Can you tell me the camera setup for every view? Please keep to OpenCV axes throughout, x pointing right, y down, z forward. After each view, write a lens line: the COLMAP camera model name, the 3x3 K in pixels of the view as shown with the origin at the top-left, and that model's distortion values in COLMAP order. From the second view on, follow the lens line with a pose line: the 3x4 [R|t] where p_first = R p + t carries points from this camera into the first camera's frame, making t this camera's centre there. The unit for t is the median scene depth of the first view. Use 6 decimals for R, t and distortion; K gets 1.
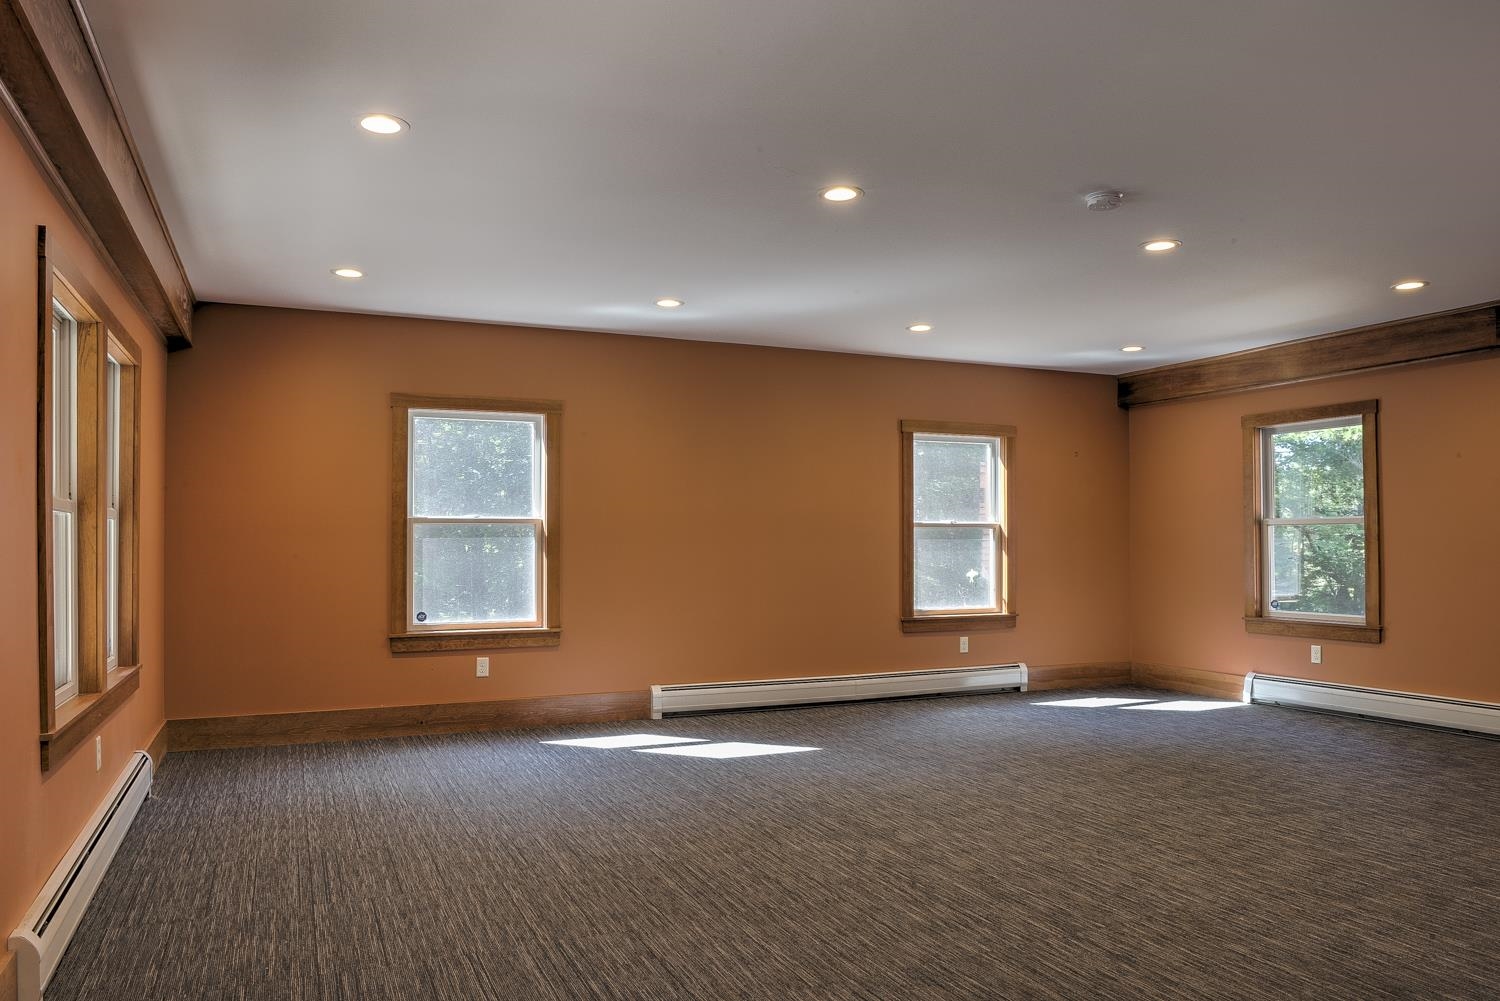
lens RADIAL K [[1079.2, 0, 755.9], [0, 1079.2, 506.8], [0, 0, 1]] dist [-0.051318, -0.001793]
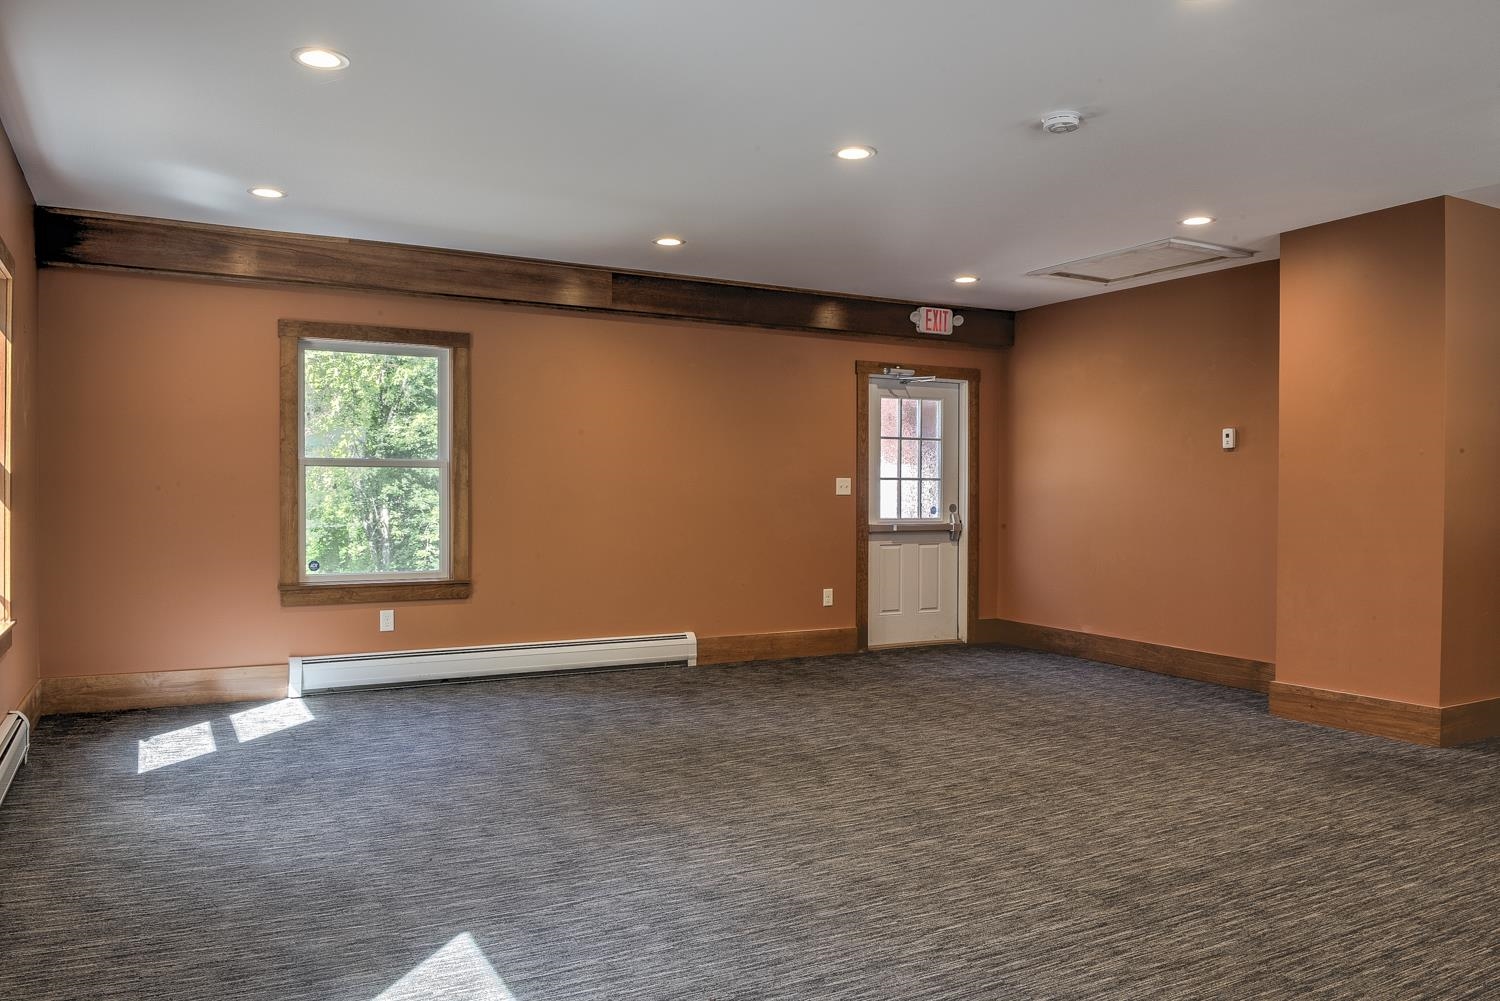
lens RADIAL K [[1083.3, 0, 723.3], [0, 1083.3, 512.0], [0, 0, 1]] dist [-0.029653, -0.008412]
pose [[-0.082111, -0.017584, 0.996468, -0.590593], [-0.039207, 0.999127, 0.014400, 0.049649], [-0.995852, -0.037886, -0.082729, 1.360944]]
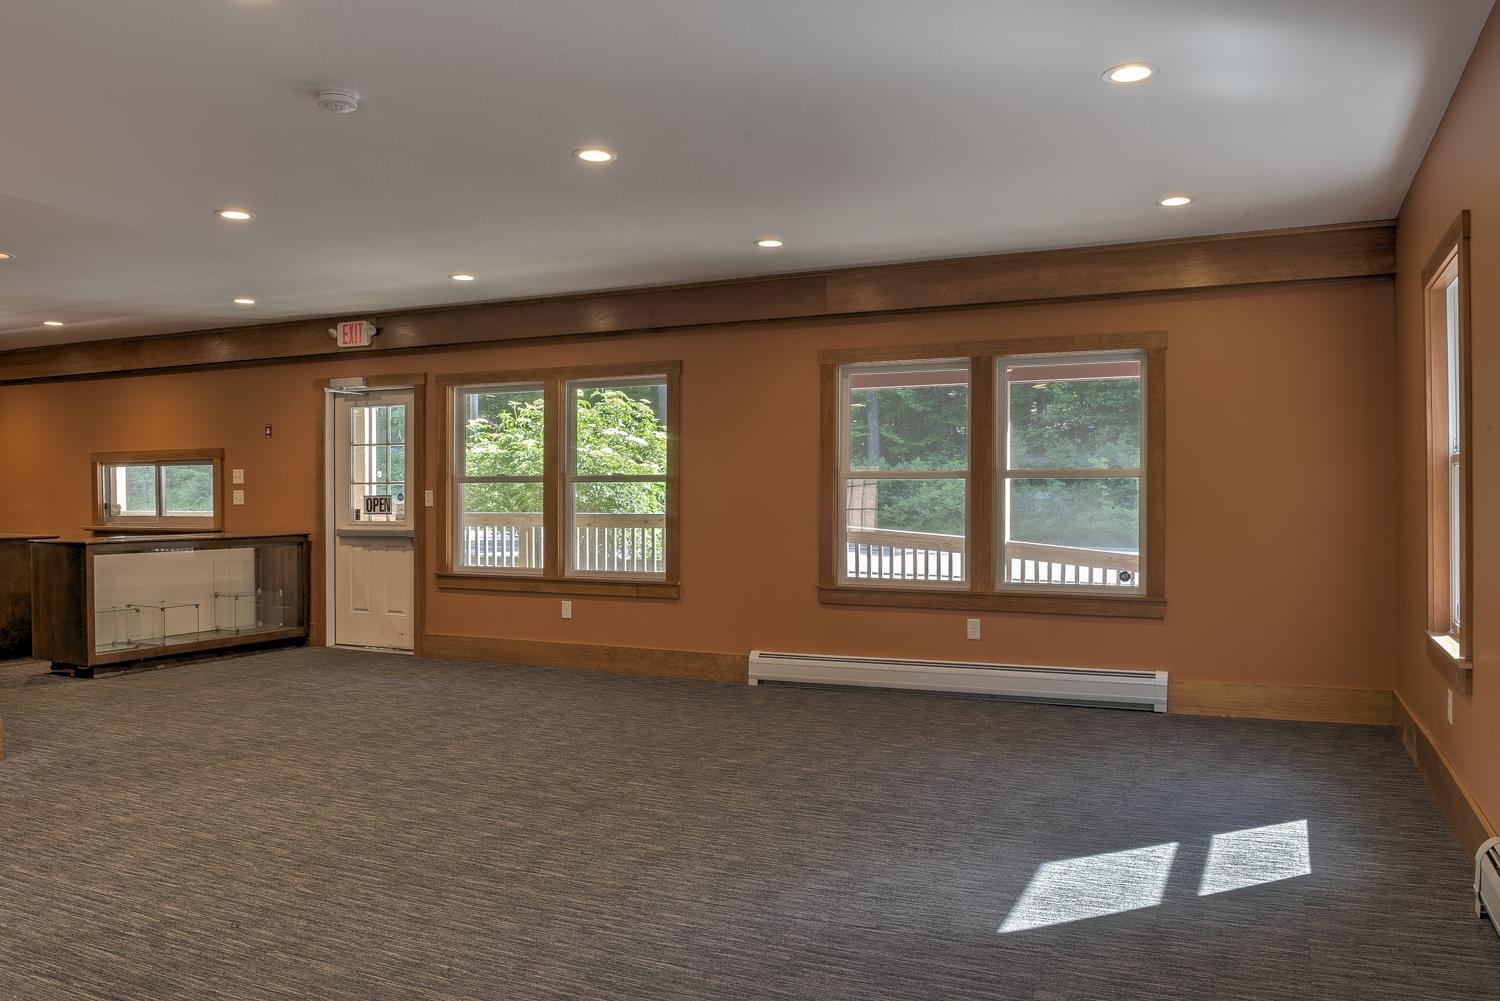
lens RADIAL K [[1083.3, 0, 764.8], [0, 1083.3, 501.8], [0, 0, 1]] dist [-0.029653, -0.008412]
pose [[-0.746078, 0.002484, -0.665854, 0.651208], [0.023944, 0.999446, -0.023101, 0.063697], [0.665428, -0.033178, -0.745724, 1.877084]]
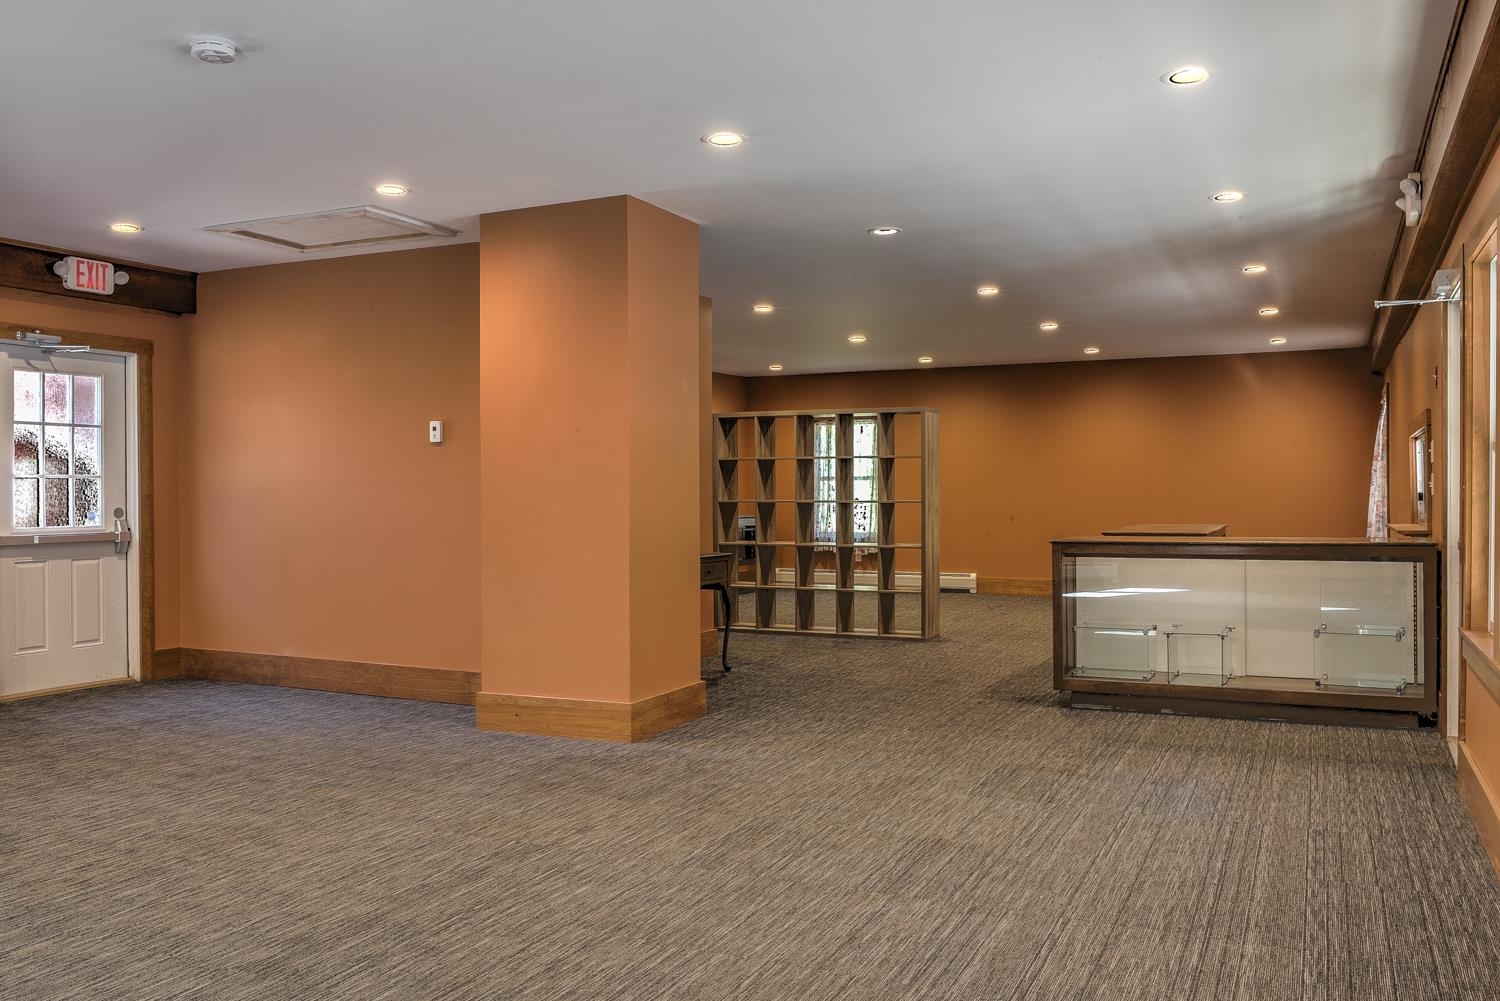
lens RADIAL K [[1256.5, 0, 724.0], [0, 1256.5, 500.7], [0, 0, 1]] dist [-0.006353, -0.024143]
pose [[-0.655195, -0.002166, 0.755456, -0.609009], [-0.022571, 0.999606, -0.016709, 0.047500], [-0.755122, -0.027999, -0.654986, 1.309567]]
